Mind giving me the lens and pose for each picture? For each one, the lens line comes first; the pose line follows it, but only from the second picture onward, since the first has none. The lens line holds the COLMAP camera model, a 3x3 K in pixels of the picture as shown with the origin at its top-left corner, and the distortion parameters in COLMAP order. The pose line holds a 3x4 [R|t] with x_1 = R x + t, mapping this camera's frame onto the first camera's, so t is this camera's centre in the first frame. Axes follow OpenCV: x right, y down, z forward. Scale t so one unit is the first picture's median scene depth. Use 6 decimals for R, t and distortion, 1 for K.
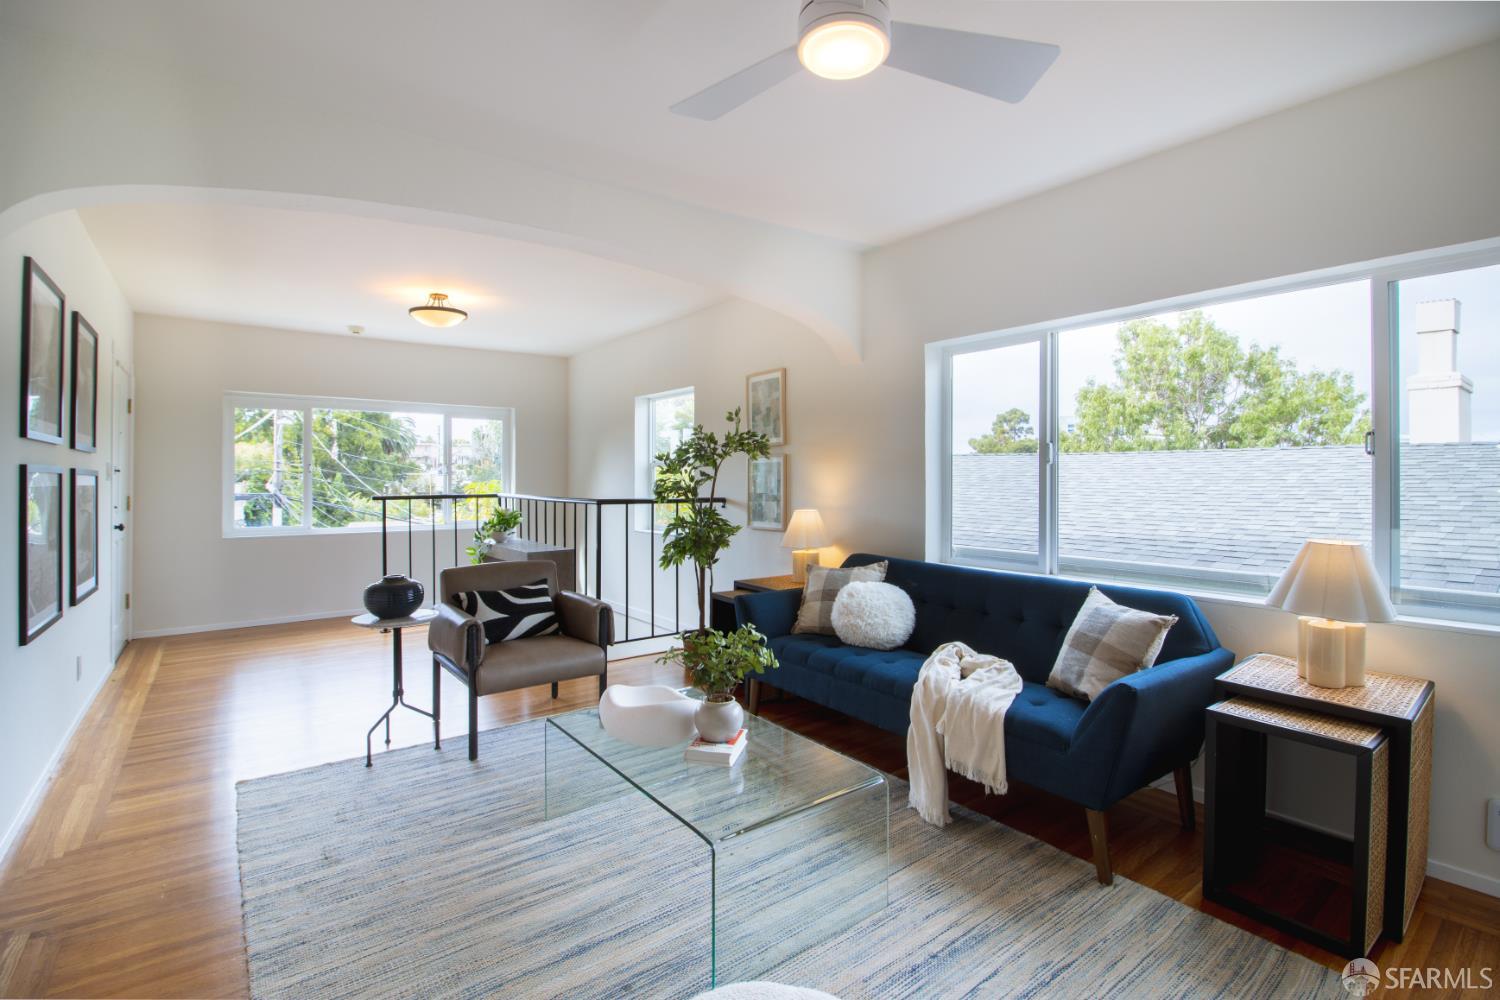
lens RADIAL K [[693.8, 0, 752.7], [0, 693.8, 479.7], [0, 0, 1]] dist [-0.001107, -0.012669]
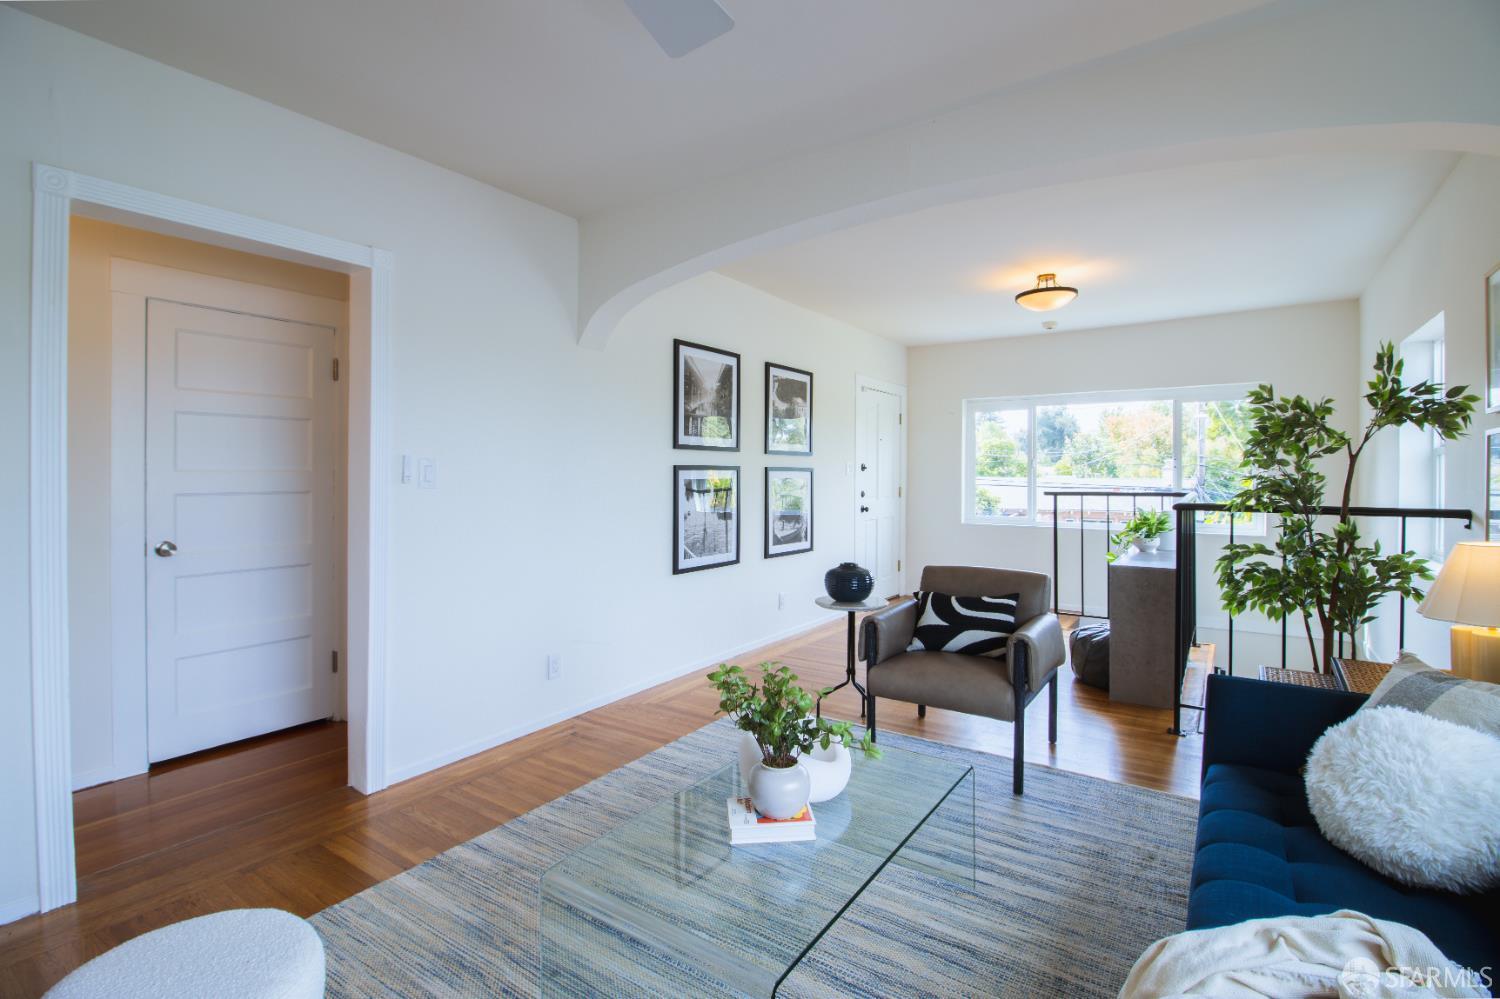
lens RADIAL K [[693.8, 0, 752.7], [0, 693.8, 479.2], [0, 0, 1]] dist [-0.001107, -0.012669]
pose [[0.317993, 0.008691, -0.948053, 0.461692], [-0.001718, 0.999962, 0.008591, -0.002217], [0.948092, -0.001103, 0.317996, 0.504986]]
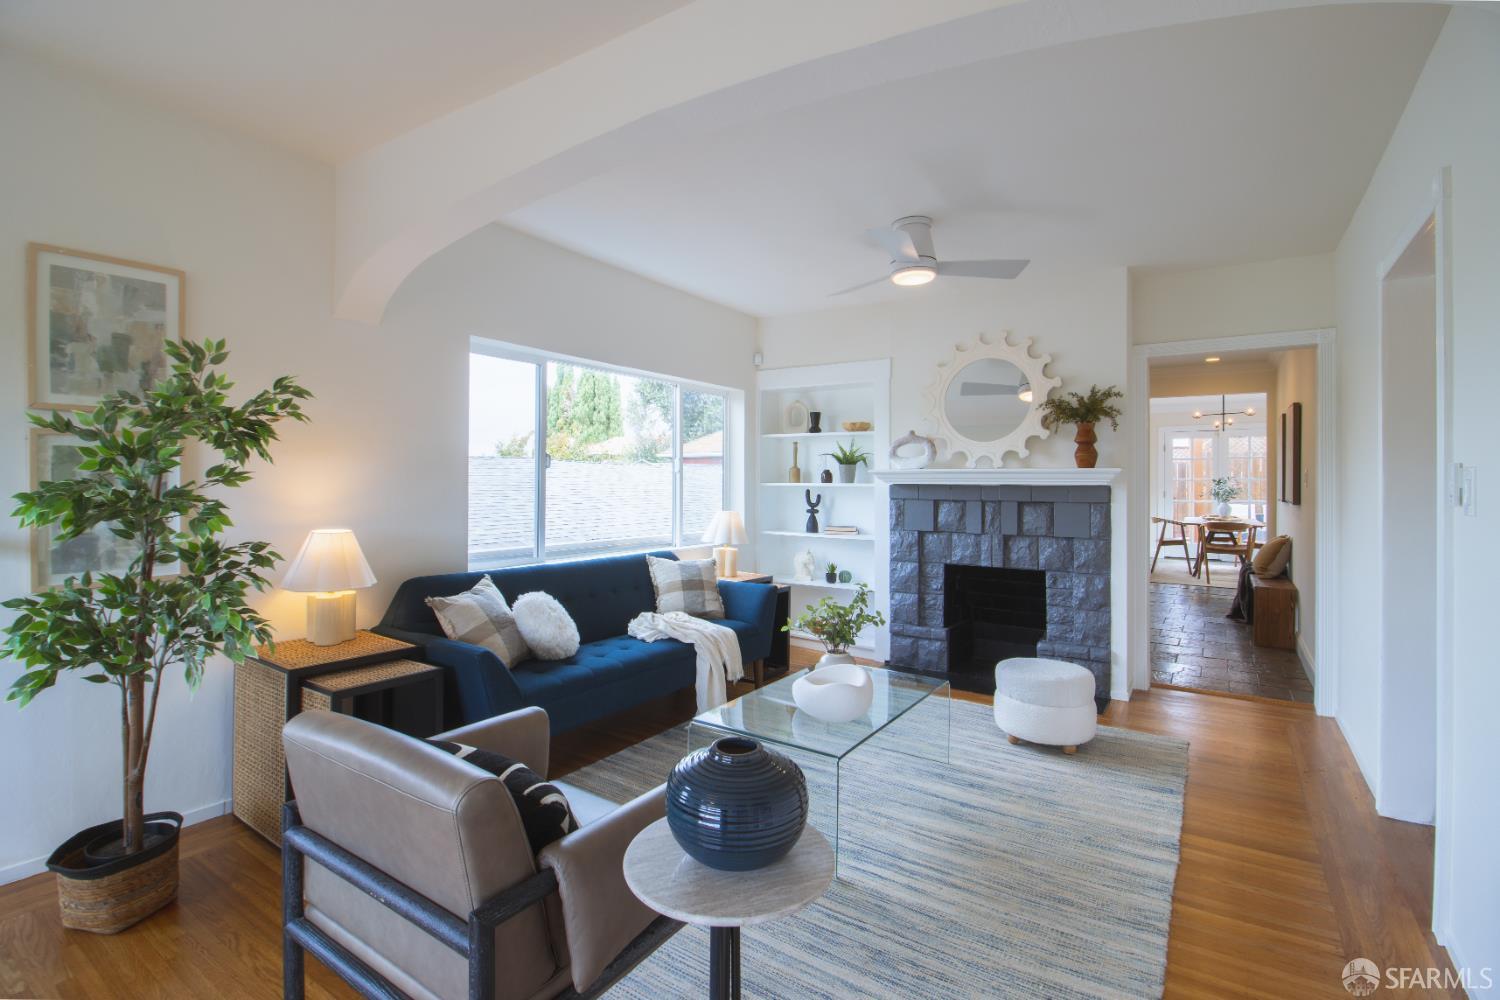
lens RADIAL K [[693.8, 0, 752.7], [0, 693.8, 479.7], [0, 0, 1]] dist [-0.001107, -0.012669]
pose [[-0.323534, 0.001553, 0.946215, -0.863365], [-0.005058, 0.999982, -0.003370, -0.003471], [-0.946203, -0.005876, -0.323521, 1.097408]]
